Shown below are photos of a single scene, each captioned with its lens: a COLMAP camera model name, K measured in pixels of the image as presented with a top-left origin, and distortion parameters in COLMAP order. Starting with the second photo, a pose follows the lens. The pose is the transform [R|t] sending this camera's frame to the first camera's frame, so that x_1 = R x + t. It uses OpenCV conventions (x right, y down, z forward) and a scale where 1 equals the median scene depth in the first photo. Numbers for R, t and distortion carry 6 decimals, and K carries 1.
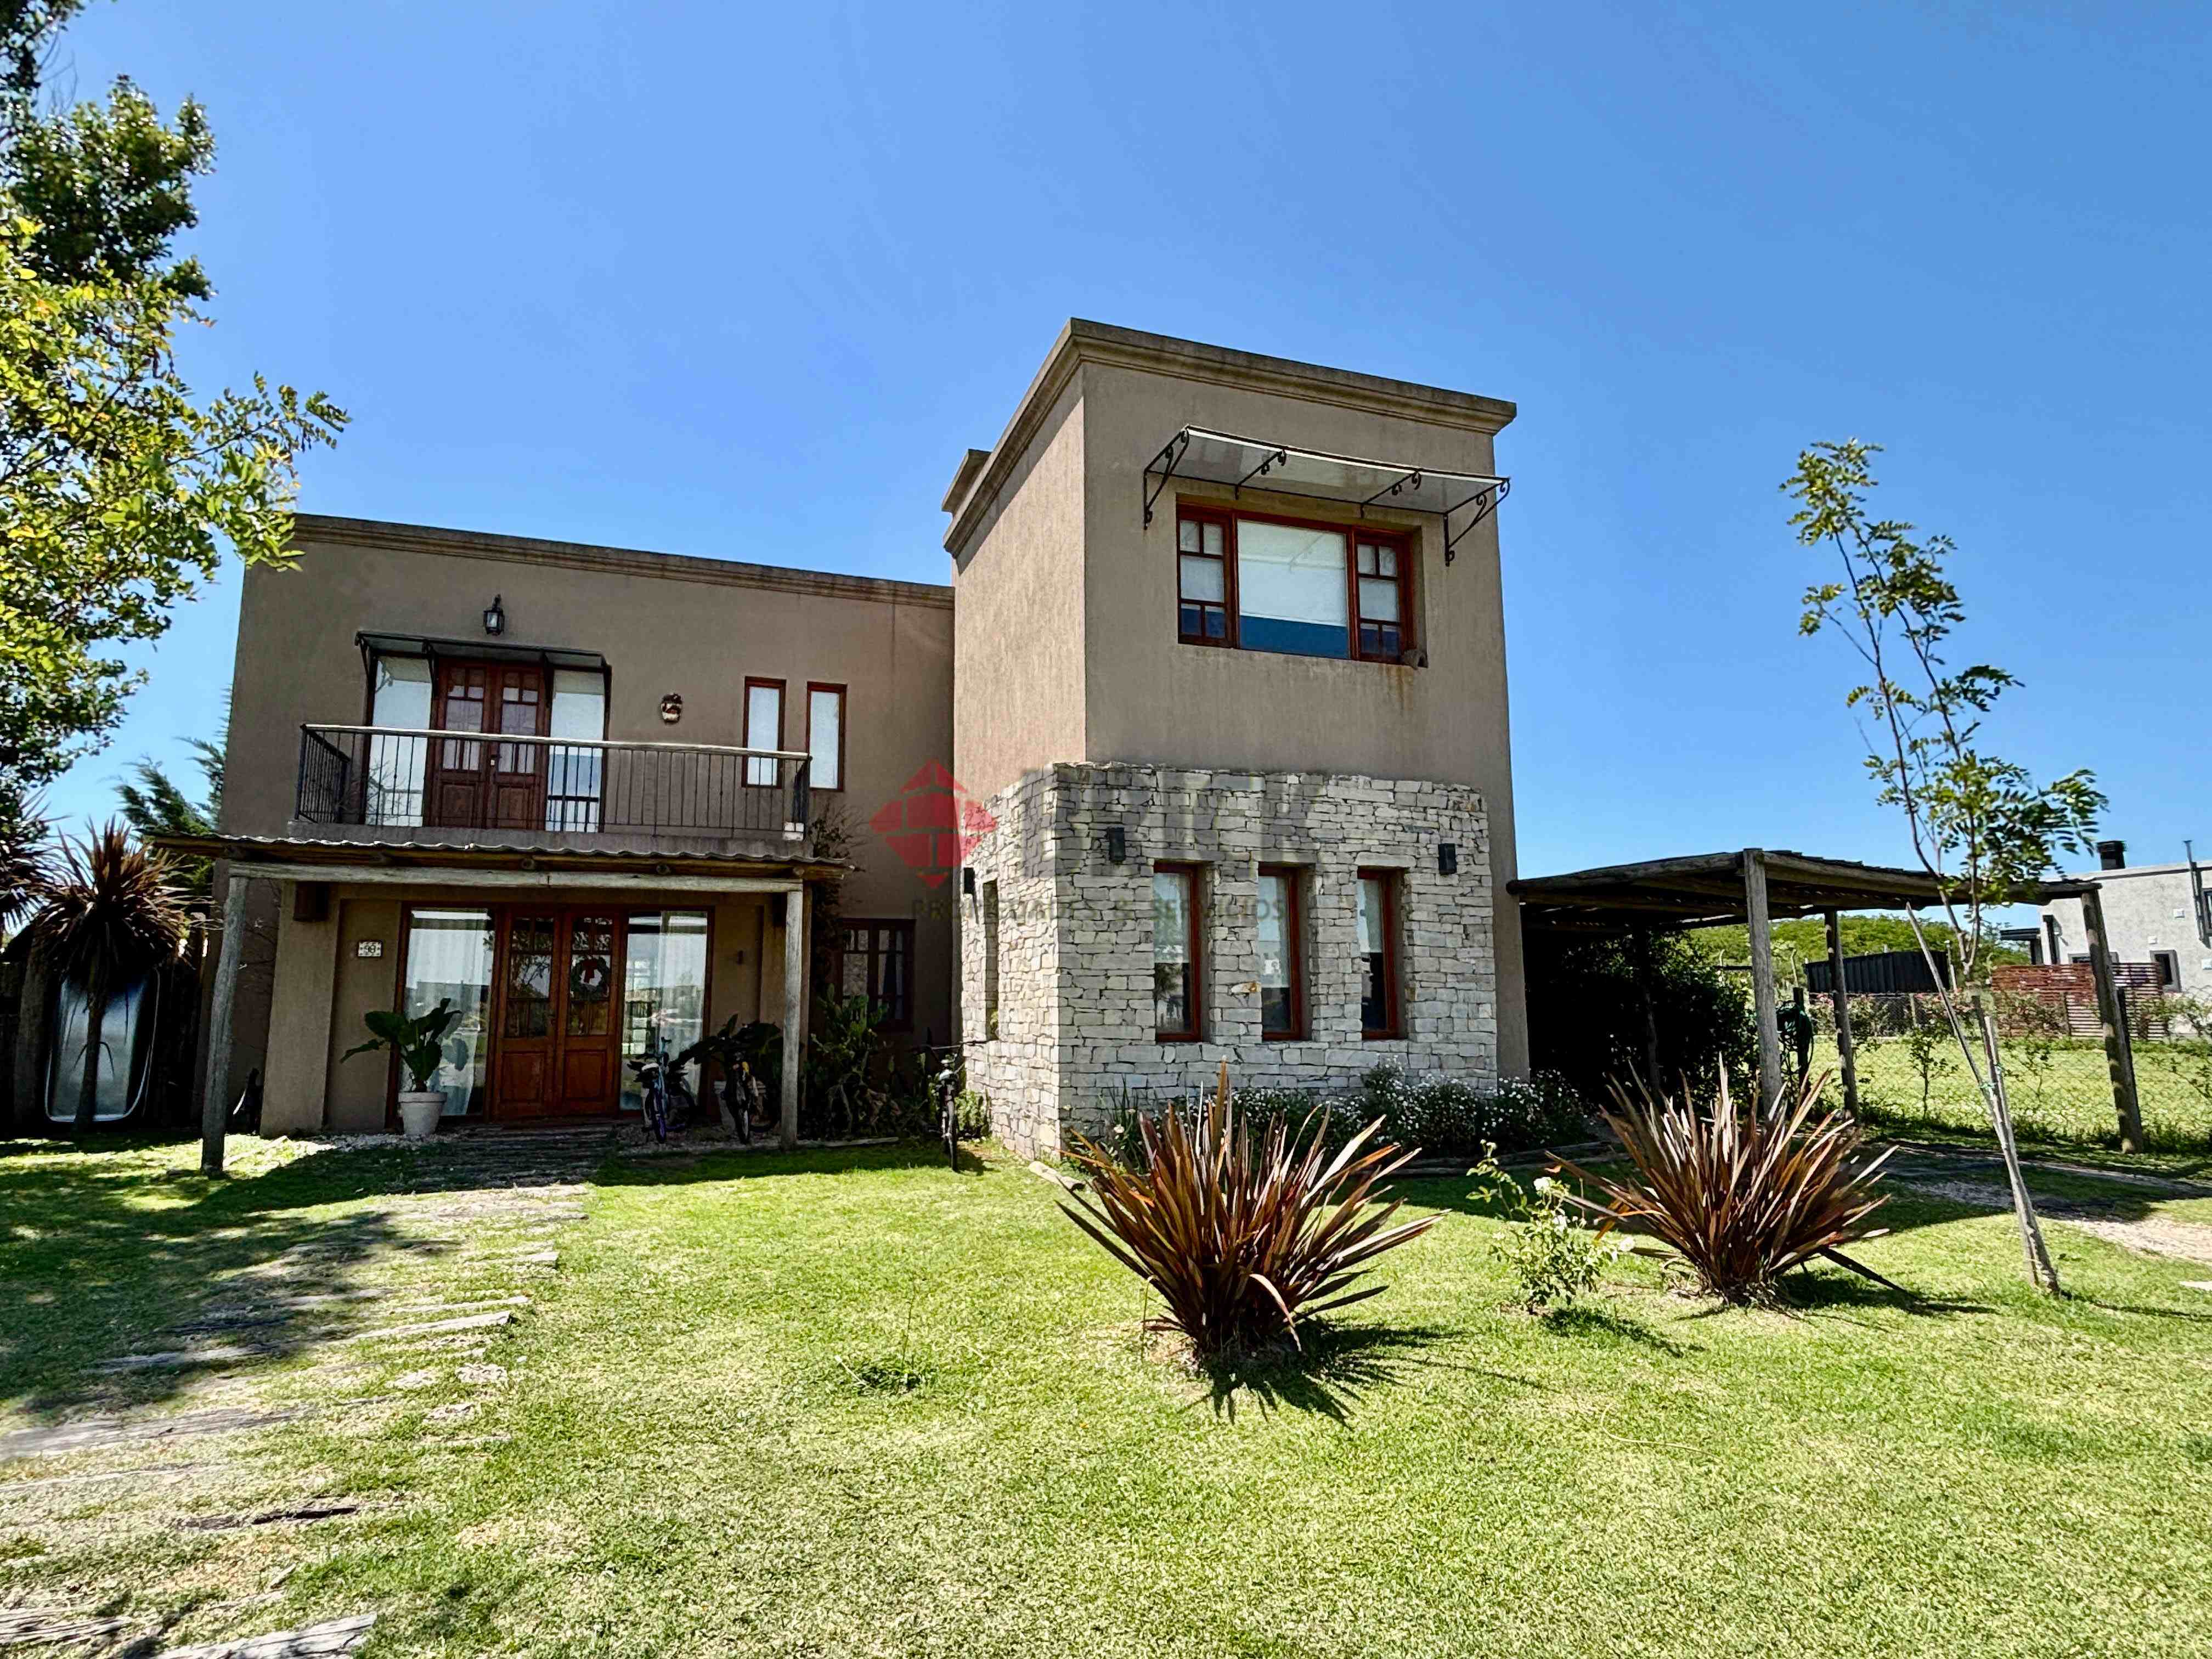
lens RADIAL K [[1195.6, 0, 1101.6], [0, 1195.6, 826.0], [0, 0, 1]] dist [0.004517, -0.007655]
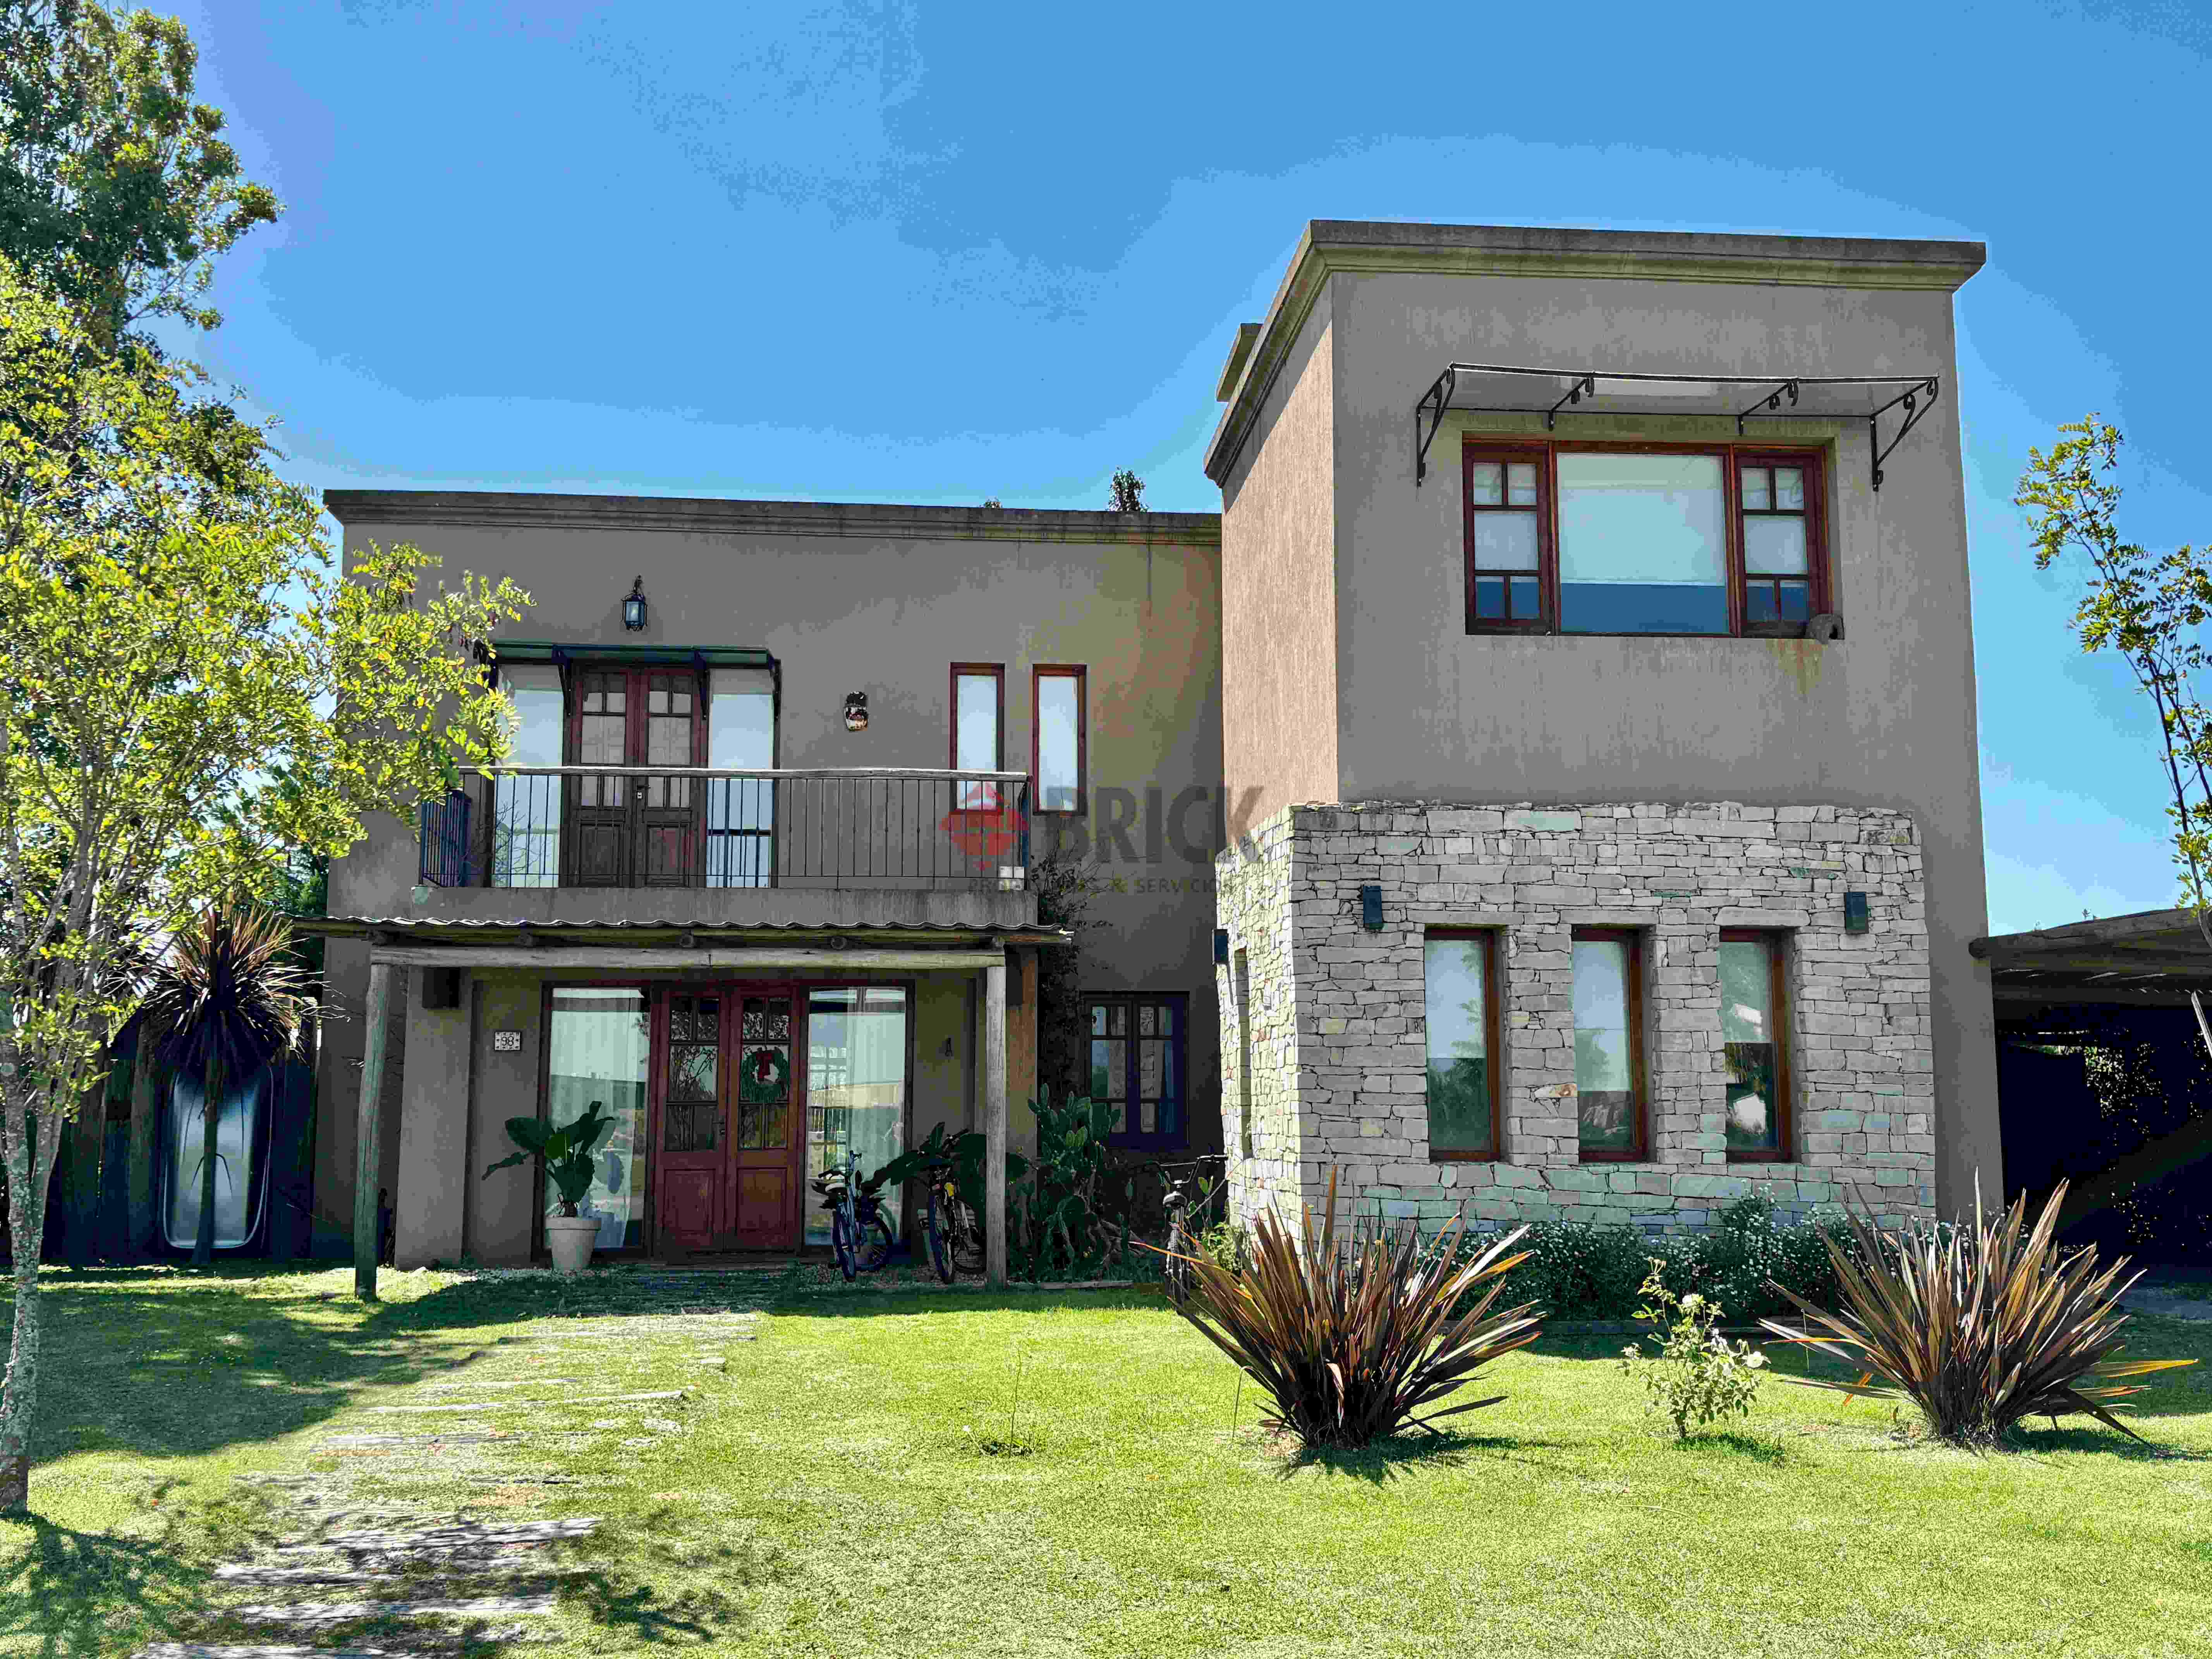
lens RADIAL K [[2115.8, 0, 1103.4], [0, 2115.8, 826.8], [0, 0, 1]] dist [0.055839, 0.000000]
pose [[0.968009, -0.028061, -0.249343, 0.165102], [0.031182, 0.999477, 0.008576, -0.047766], [0.248972, -0.016076, 0.968377, -0.340795]]
